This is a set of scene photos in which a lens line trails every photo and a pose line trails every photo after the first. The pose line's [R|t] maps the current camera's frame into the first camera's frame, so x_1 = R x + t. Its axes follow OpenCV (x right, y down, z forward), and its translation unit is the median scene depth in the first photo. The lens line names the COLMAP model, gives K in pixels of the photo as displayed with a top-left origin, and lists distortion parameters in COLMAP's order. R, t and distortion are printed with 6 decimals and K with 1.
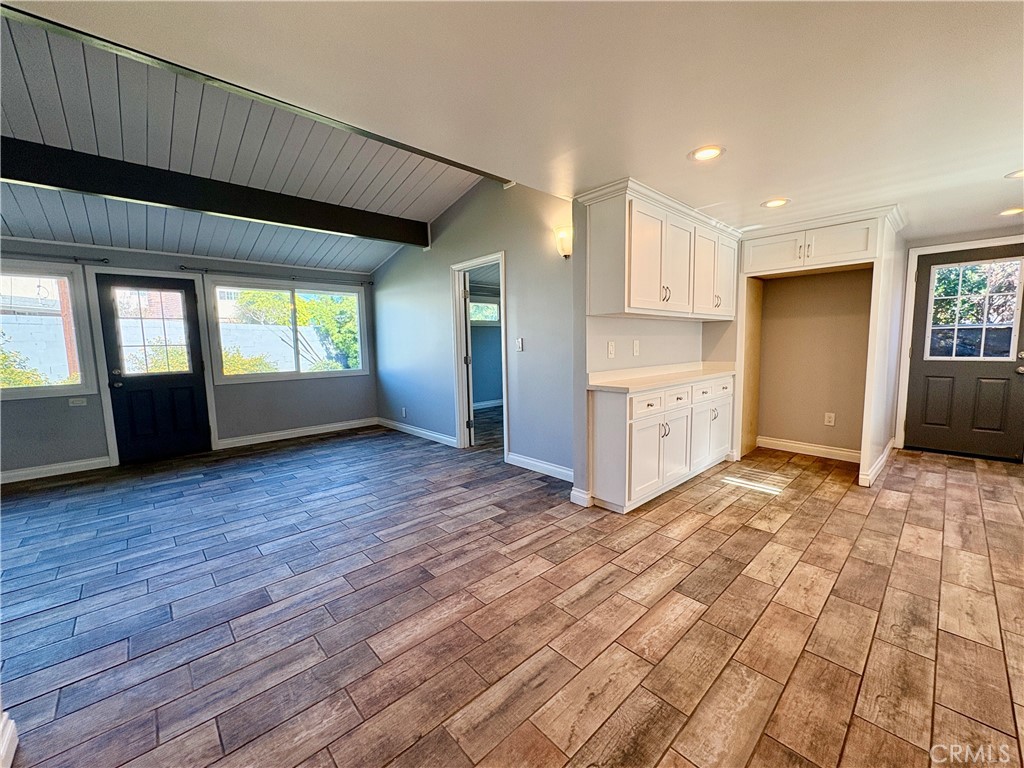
lens RADIAL K [[409.8, 0, 512.1], [0, 409.8, 383.8], [0, 0, 1]] dist [-0.001383, 0.000407]
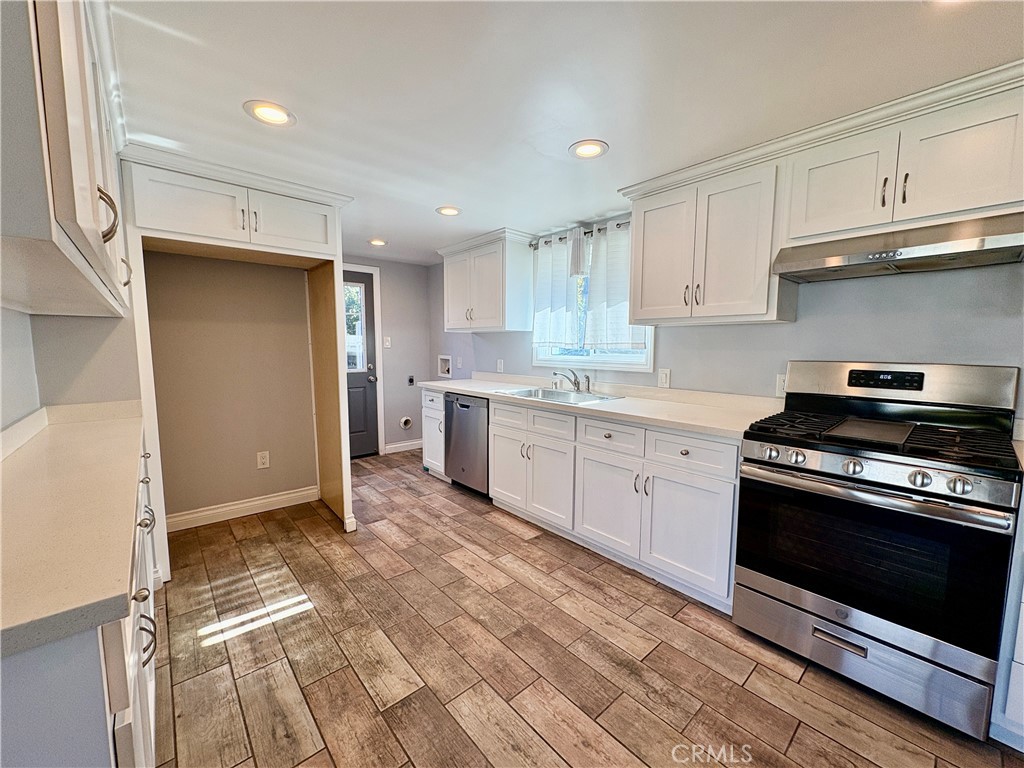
lens RADIAL K [[409.8, 0, 512.6], [0, 409.8, 382.7], [0, 0, 1]] dist [-0.001383, 0.000407]
pose [[0.031498, -0.075967, 0.996613, 0.060078], [0.099818, 0.992362, 0.072488, -0.073978], [-0.994507, 0.097197, 0.038840, 0.584942]]
